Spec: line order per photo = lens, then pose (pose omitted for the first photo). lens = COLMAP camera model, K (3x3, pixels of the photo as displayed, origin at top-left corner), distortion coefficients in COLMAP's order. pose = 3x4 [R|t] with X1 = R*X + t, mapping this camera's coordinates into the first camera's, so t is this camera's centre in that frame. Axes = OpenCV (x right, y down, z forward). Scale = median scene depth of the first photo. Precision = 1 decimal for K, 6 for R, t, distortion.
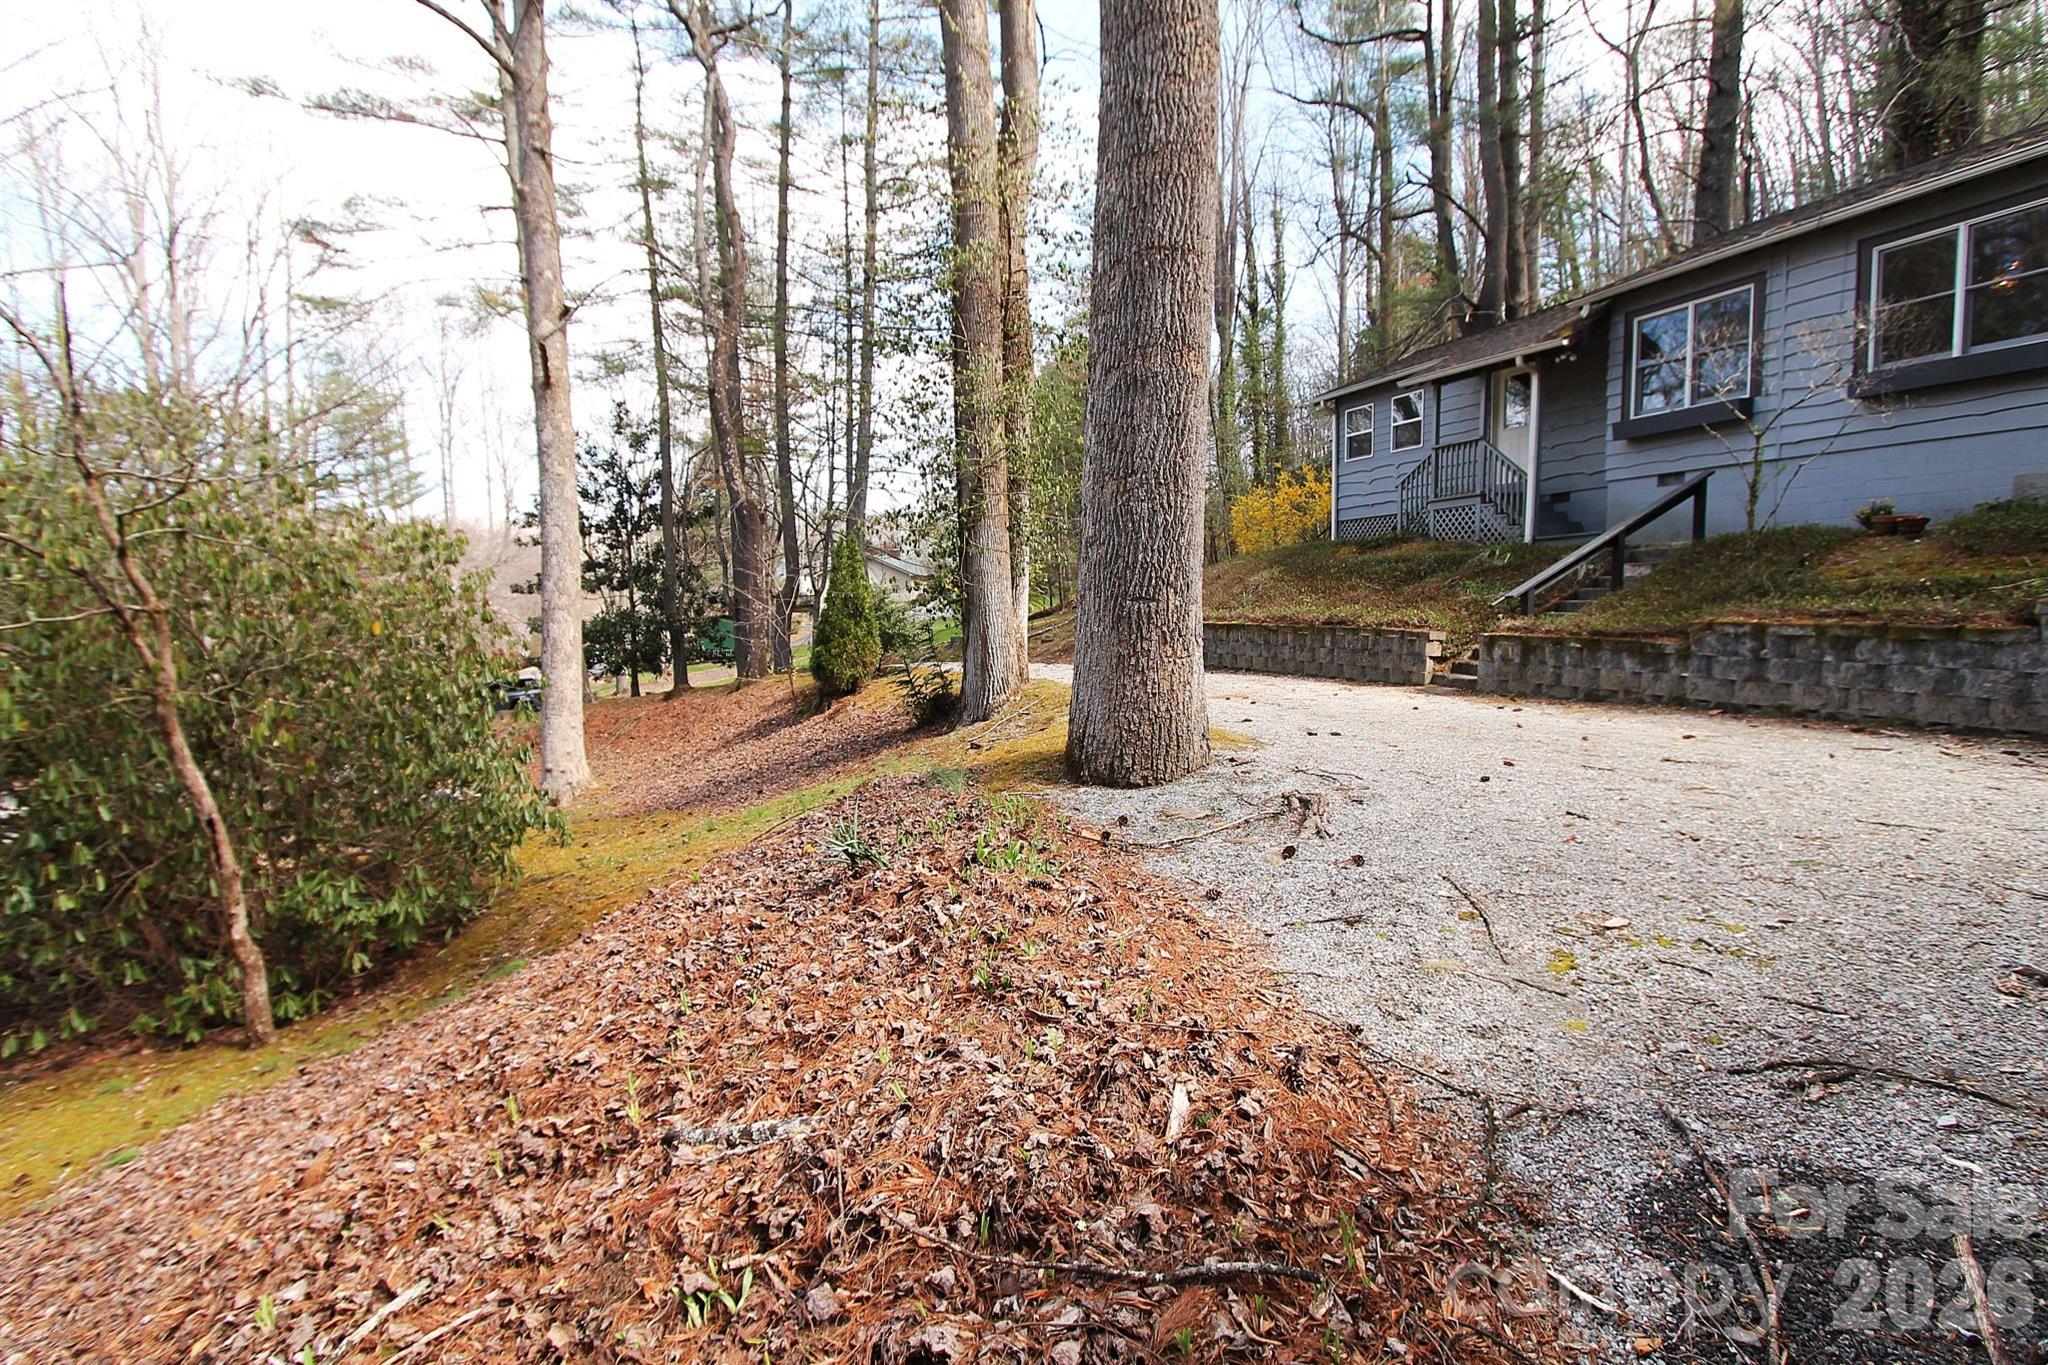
lens RADIAL K [[969.3, 0, 1026.5], [0, 969.3, 680.8], [0, 0, 1]] dist [-0.019215, 0.003670]
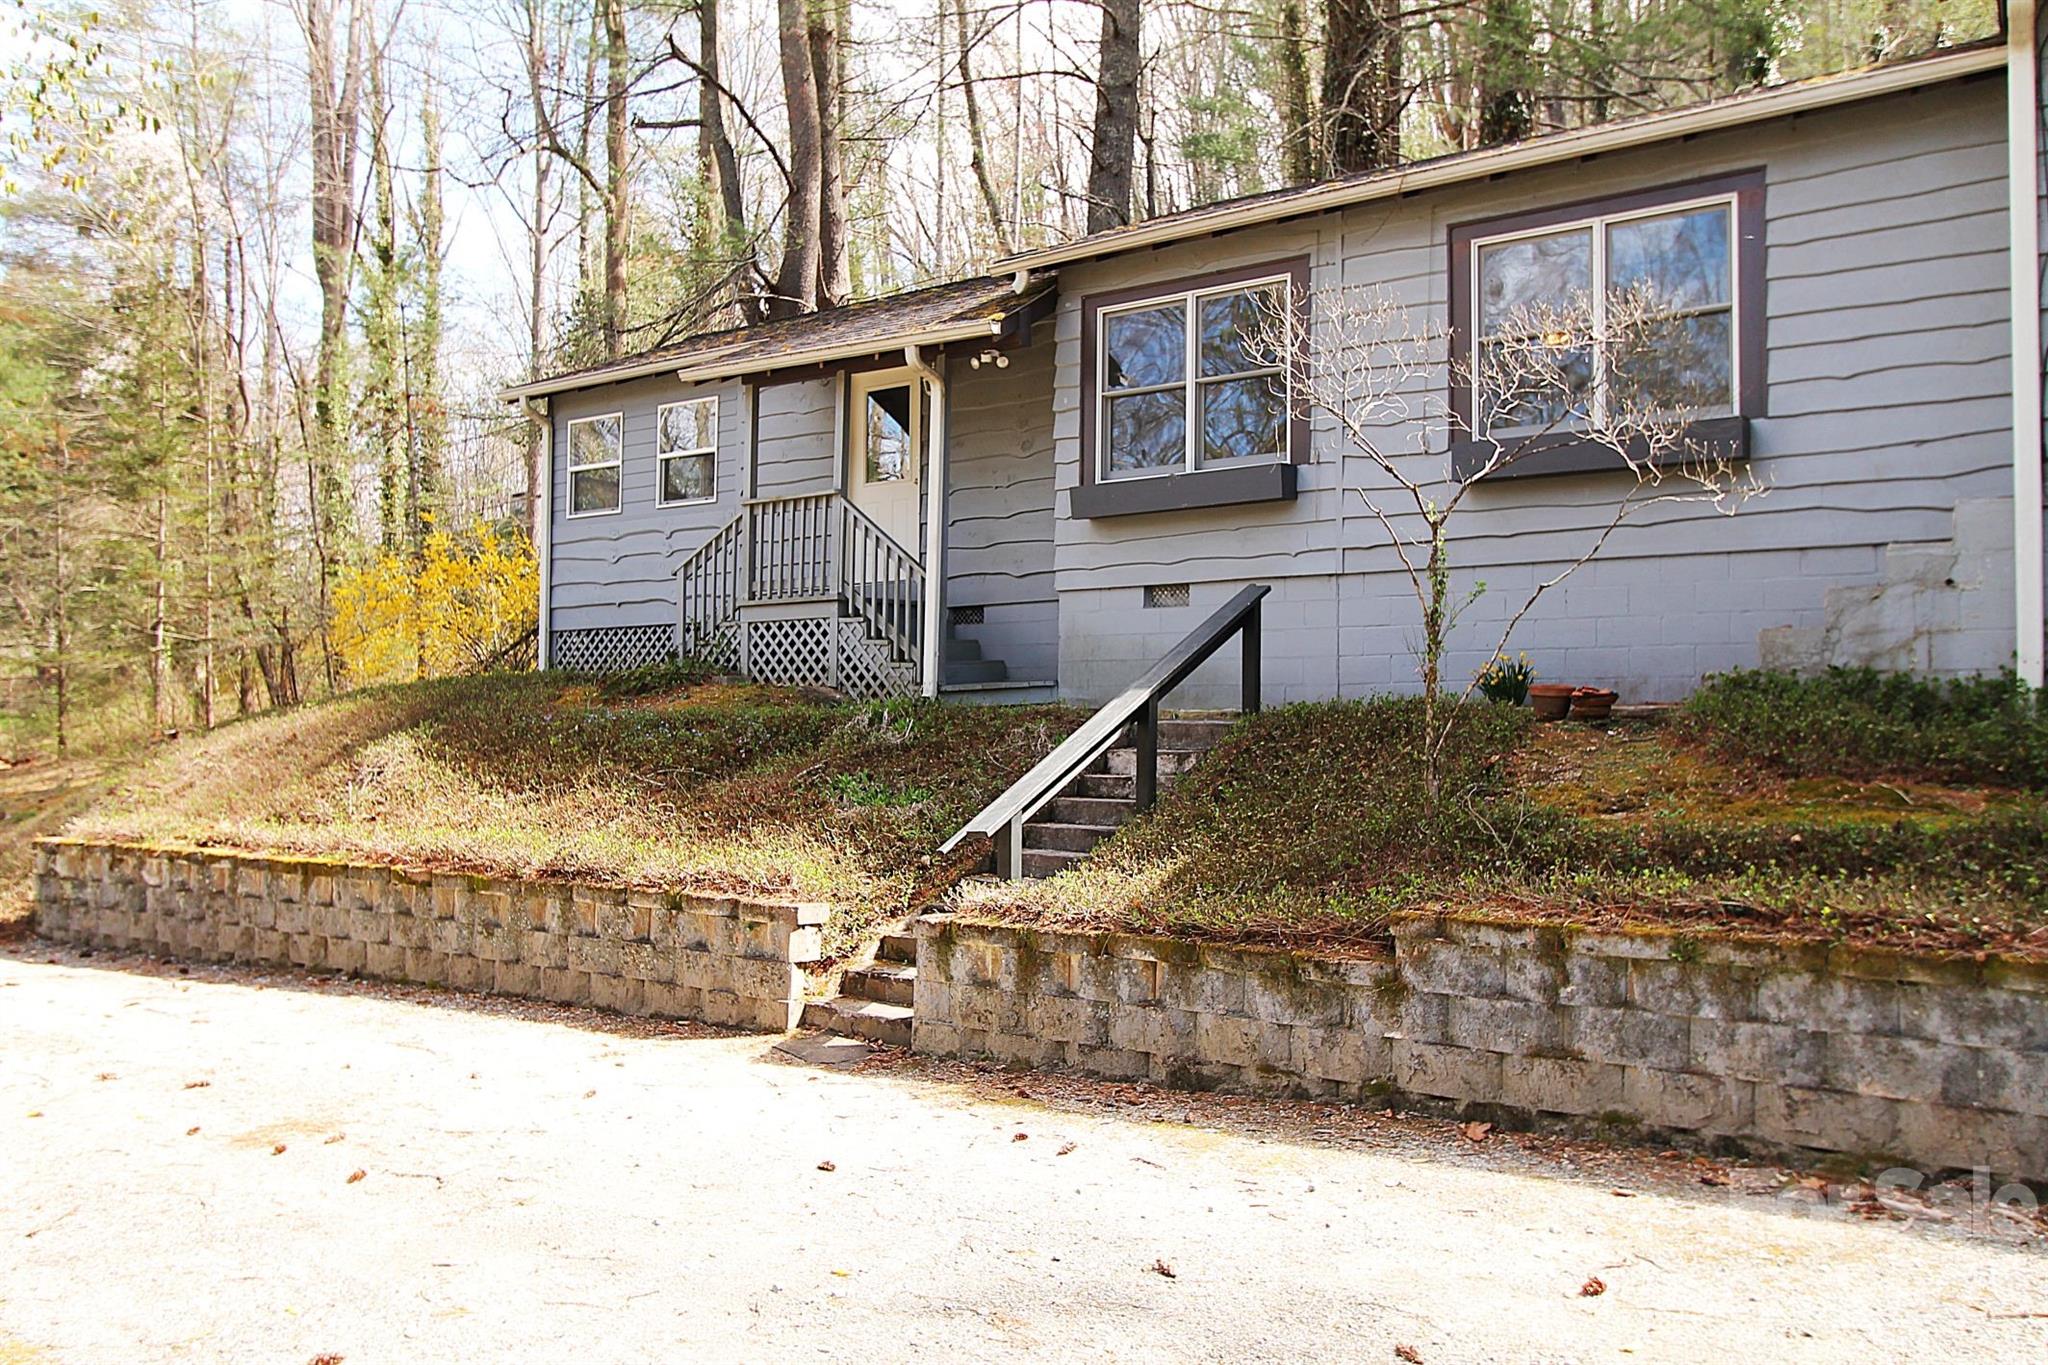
lens RADIAL K [[1558.2, 0, 1024.0], [0, 1558.2, 682.5], [0, 0, 1]] dist [-0.010837, -0.004227]
pose [[0.812311, 0.038803, 0.581932, 0.075995], [0.034568, 0.992827, -0.114454, -0.056104], [-0.582199, 0.113089, 0.805143, 0.310318]]
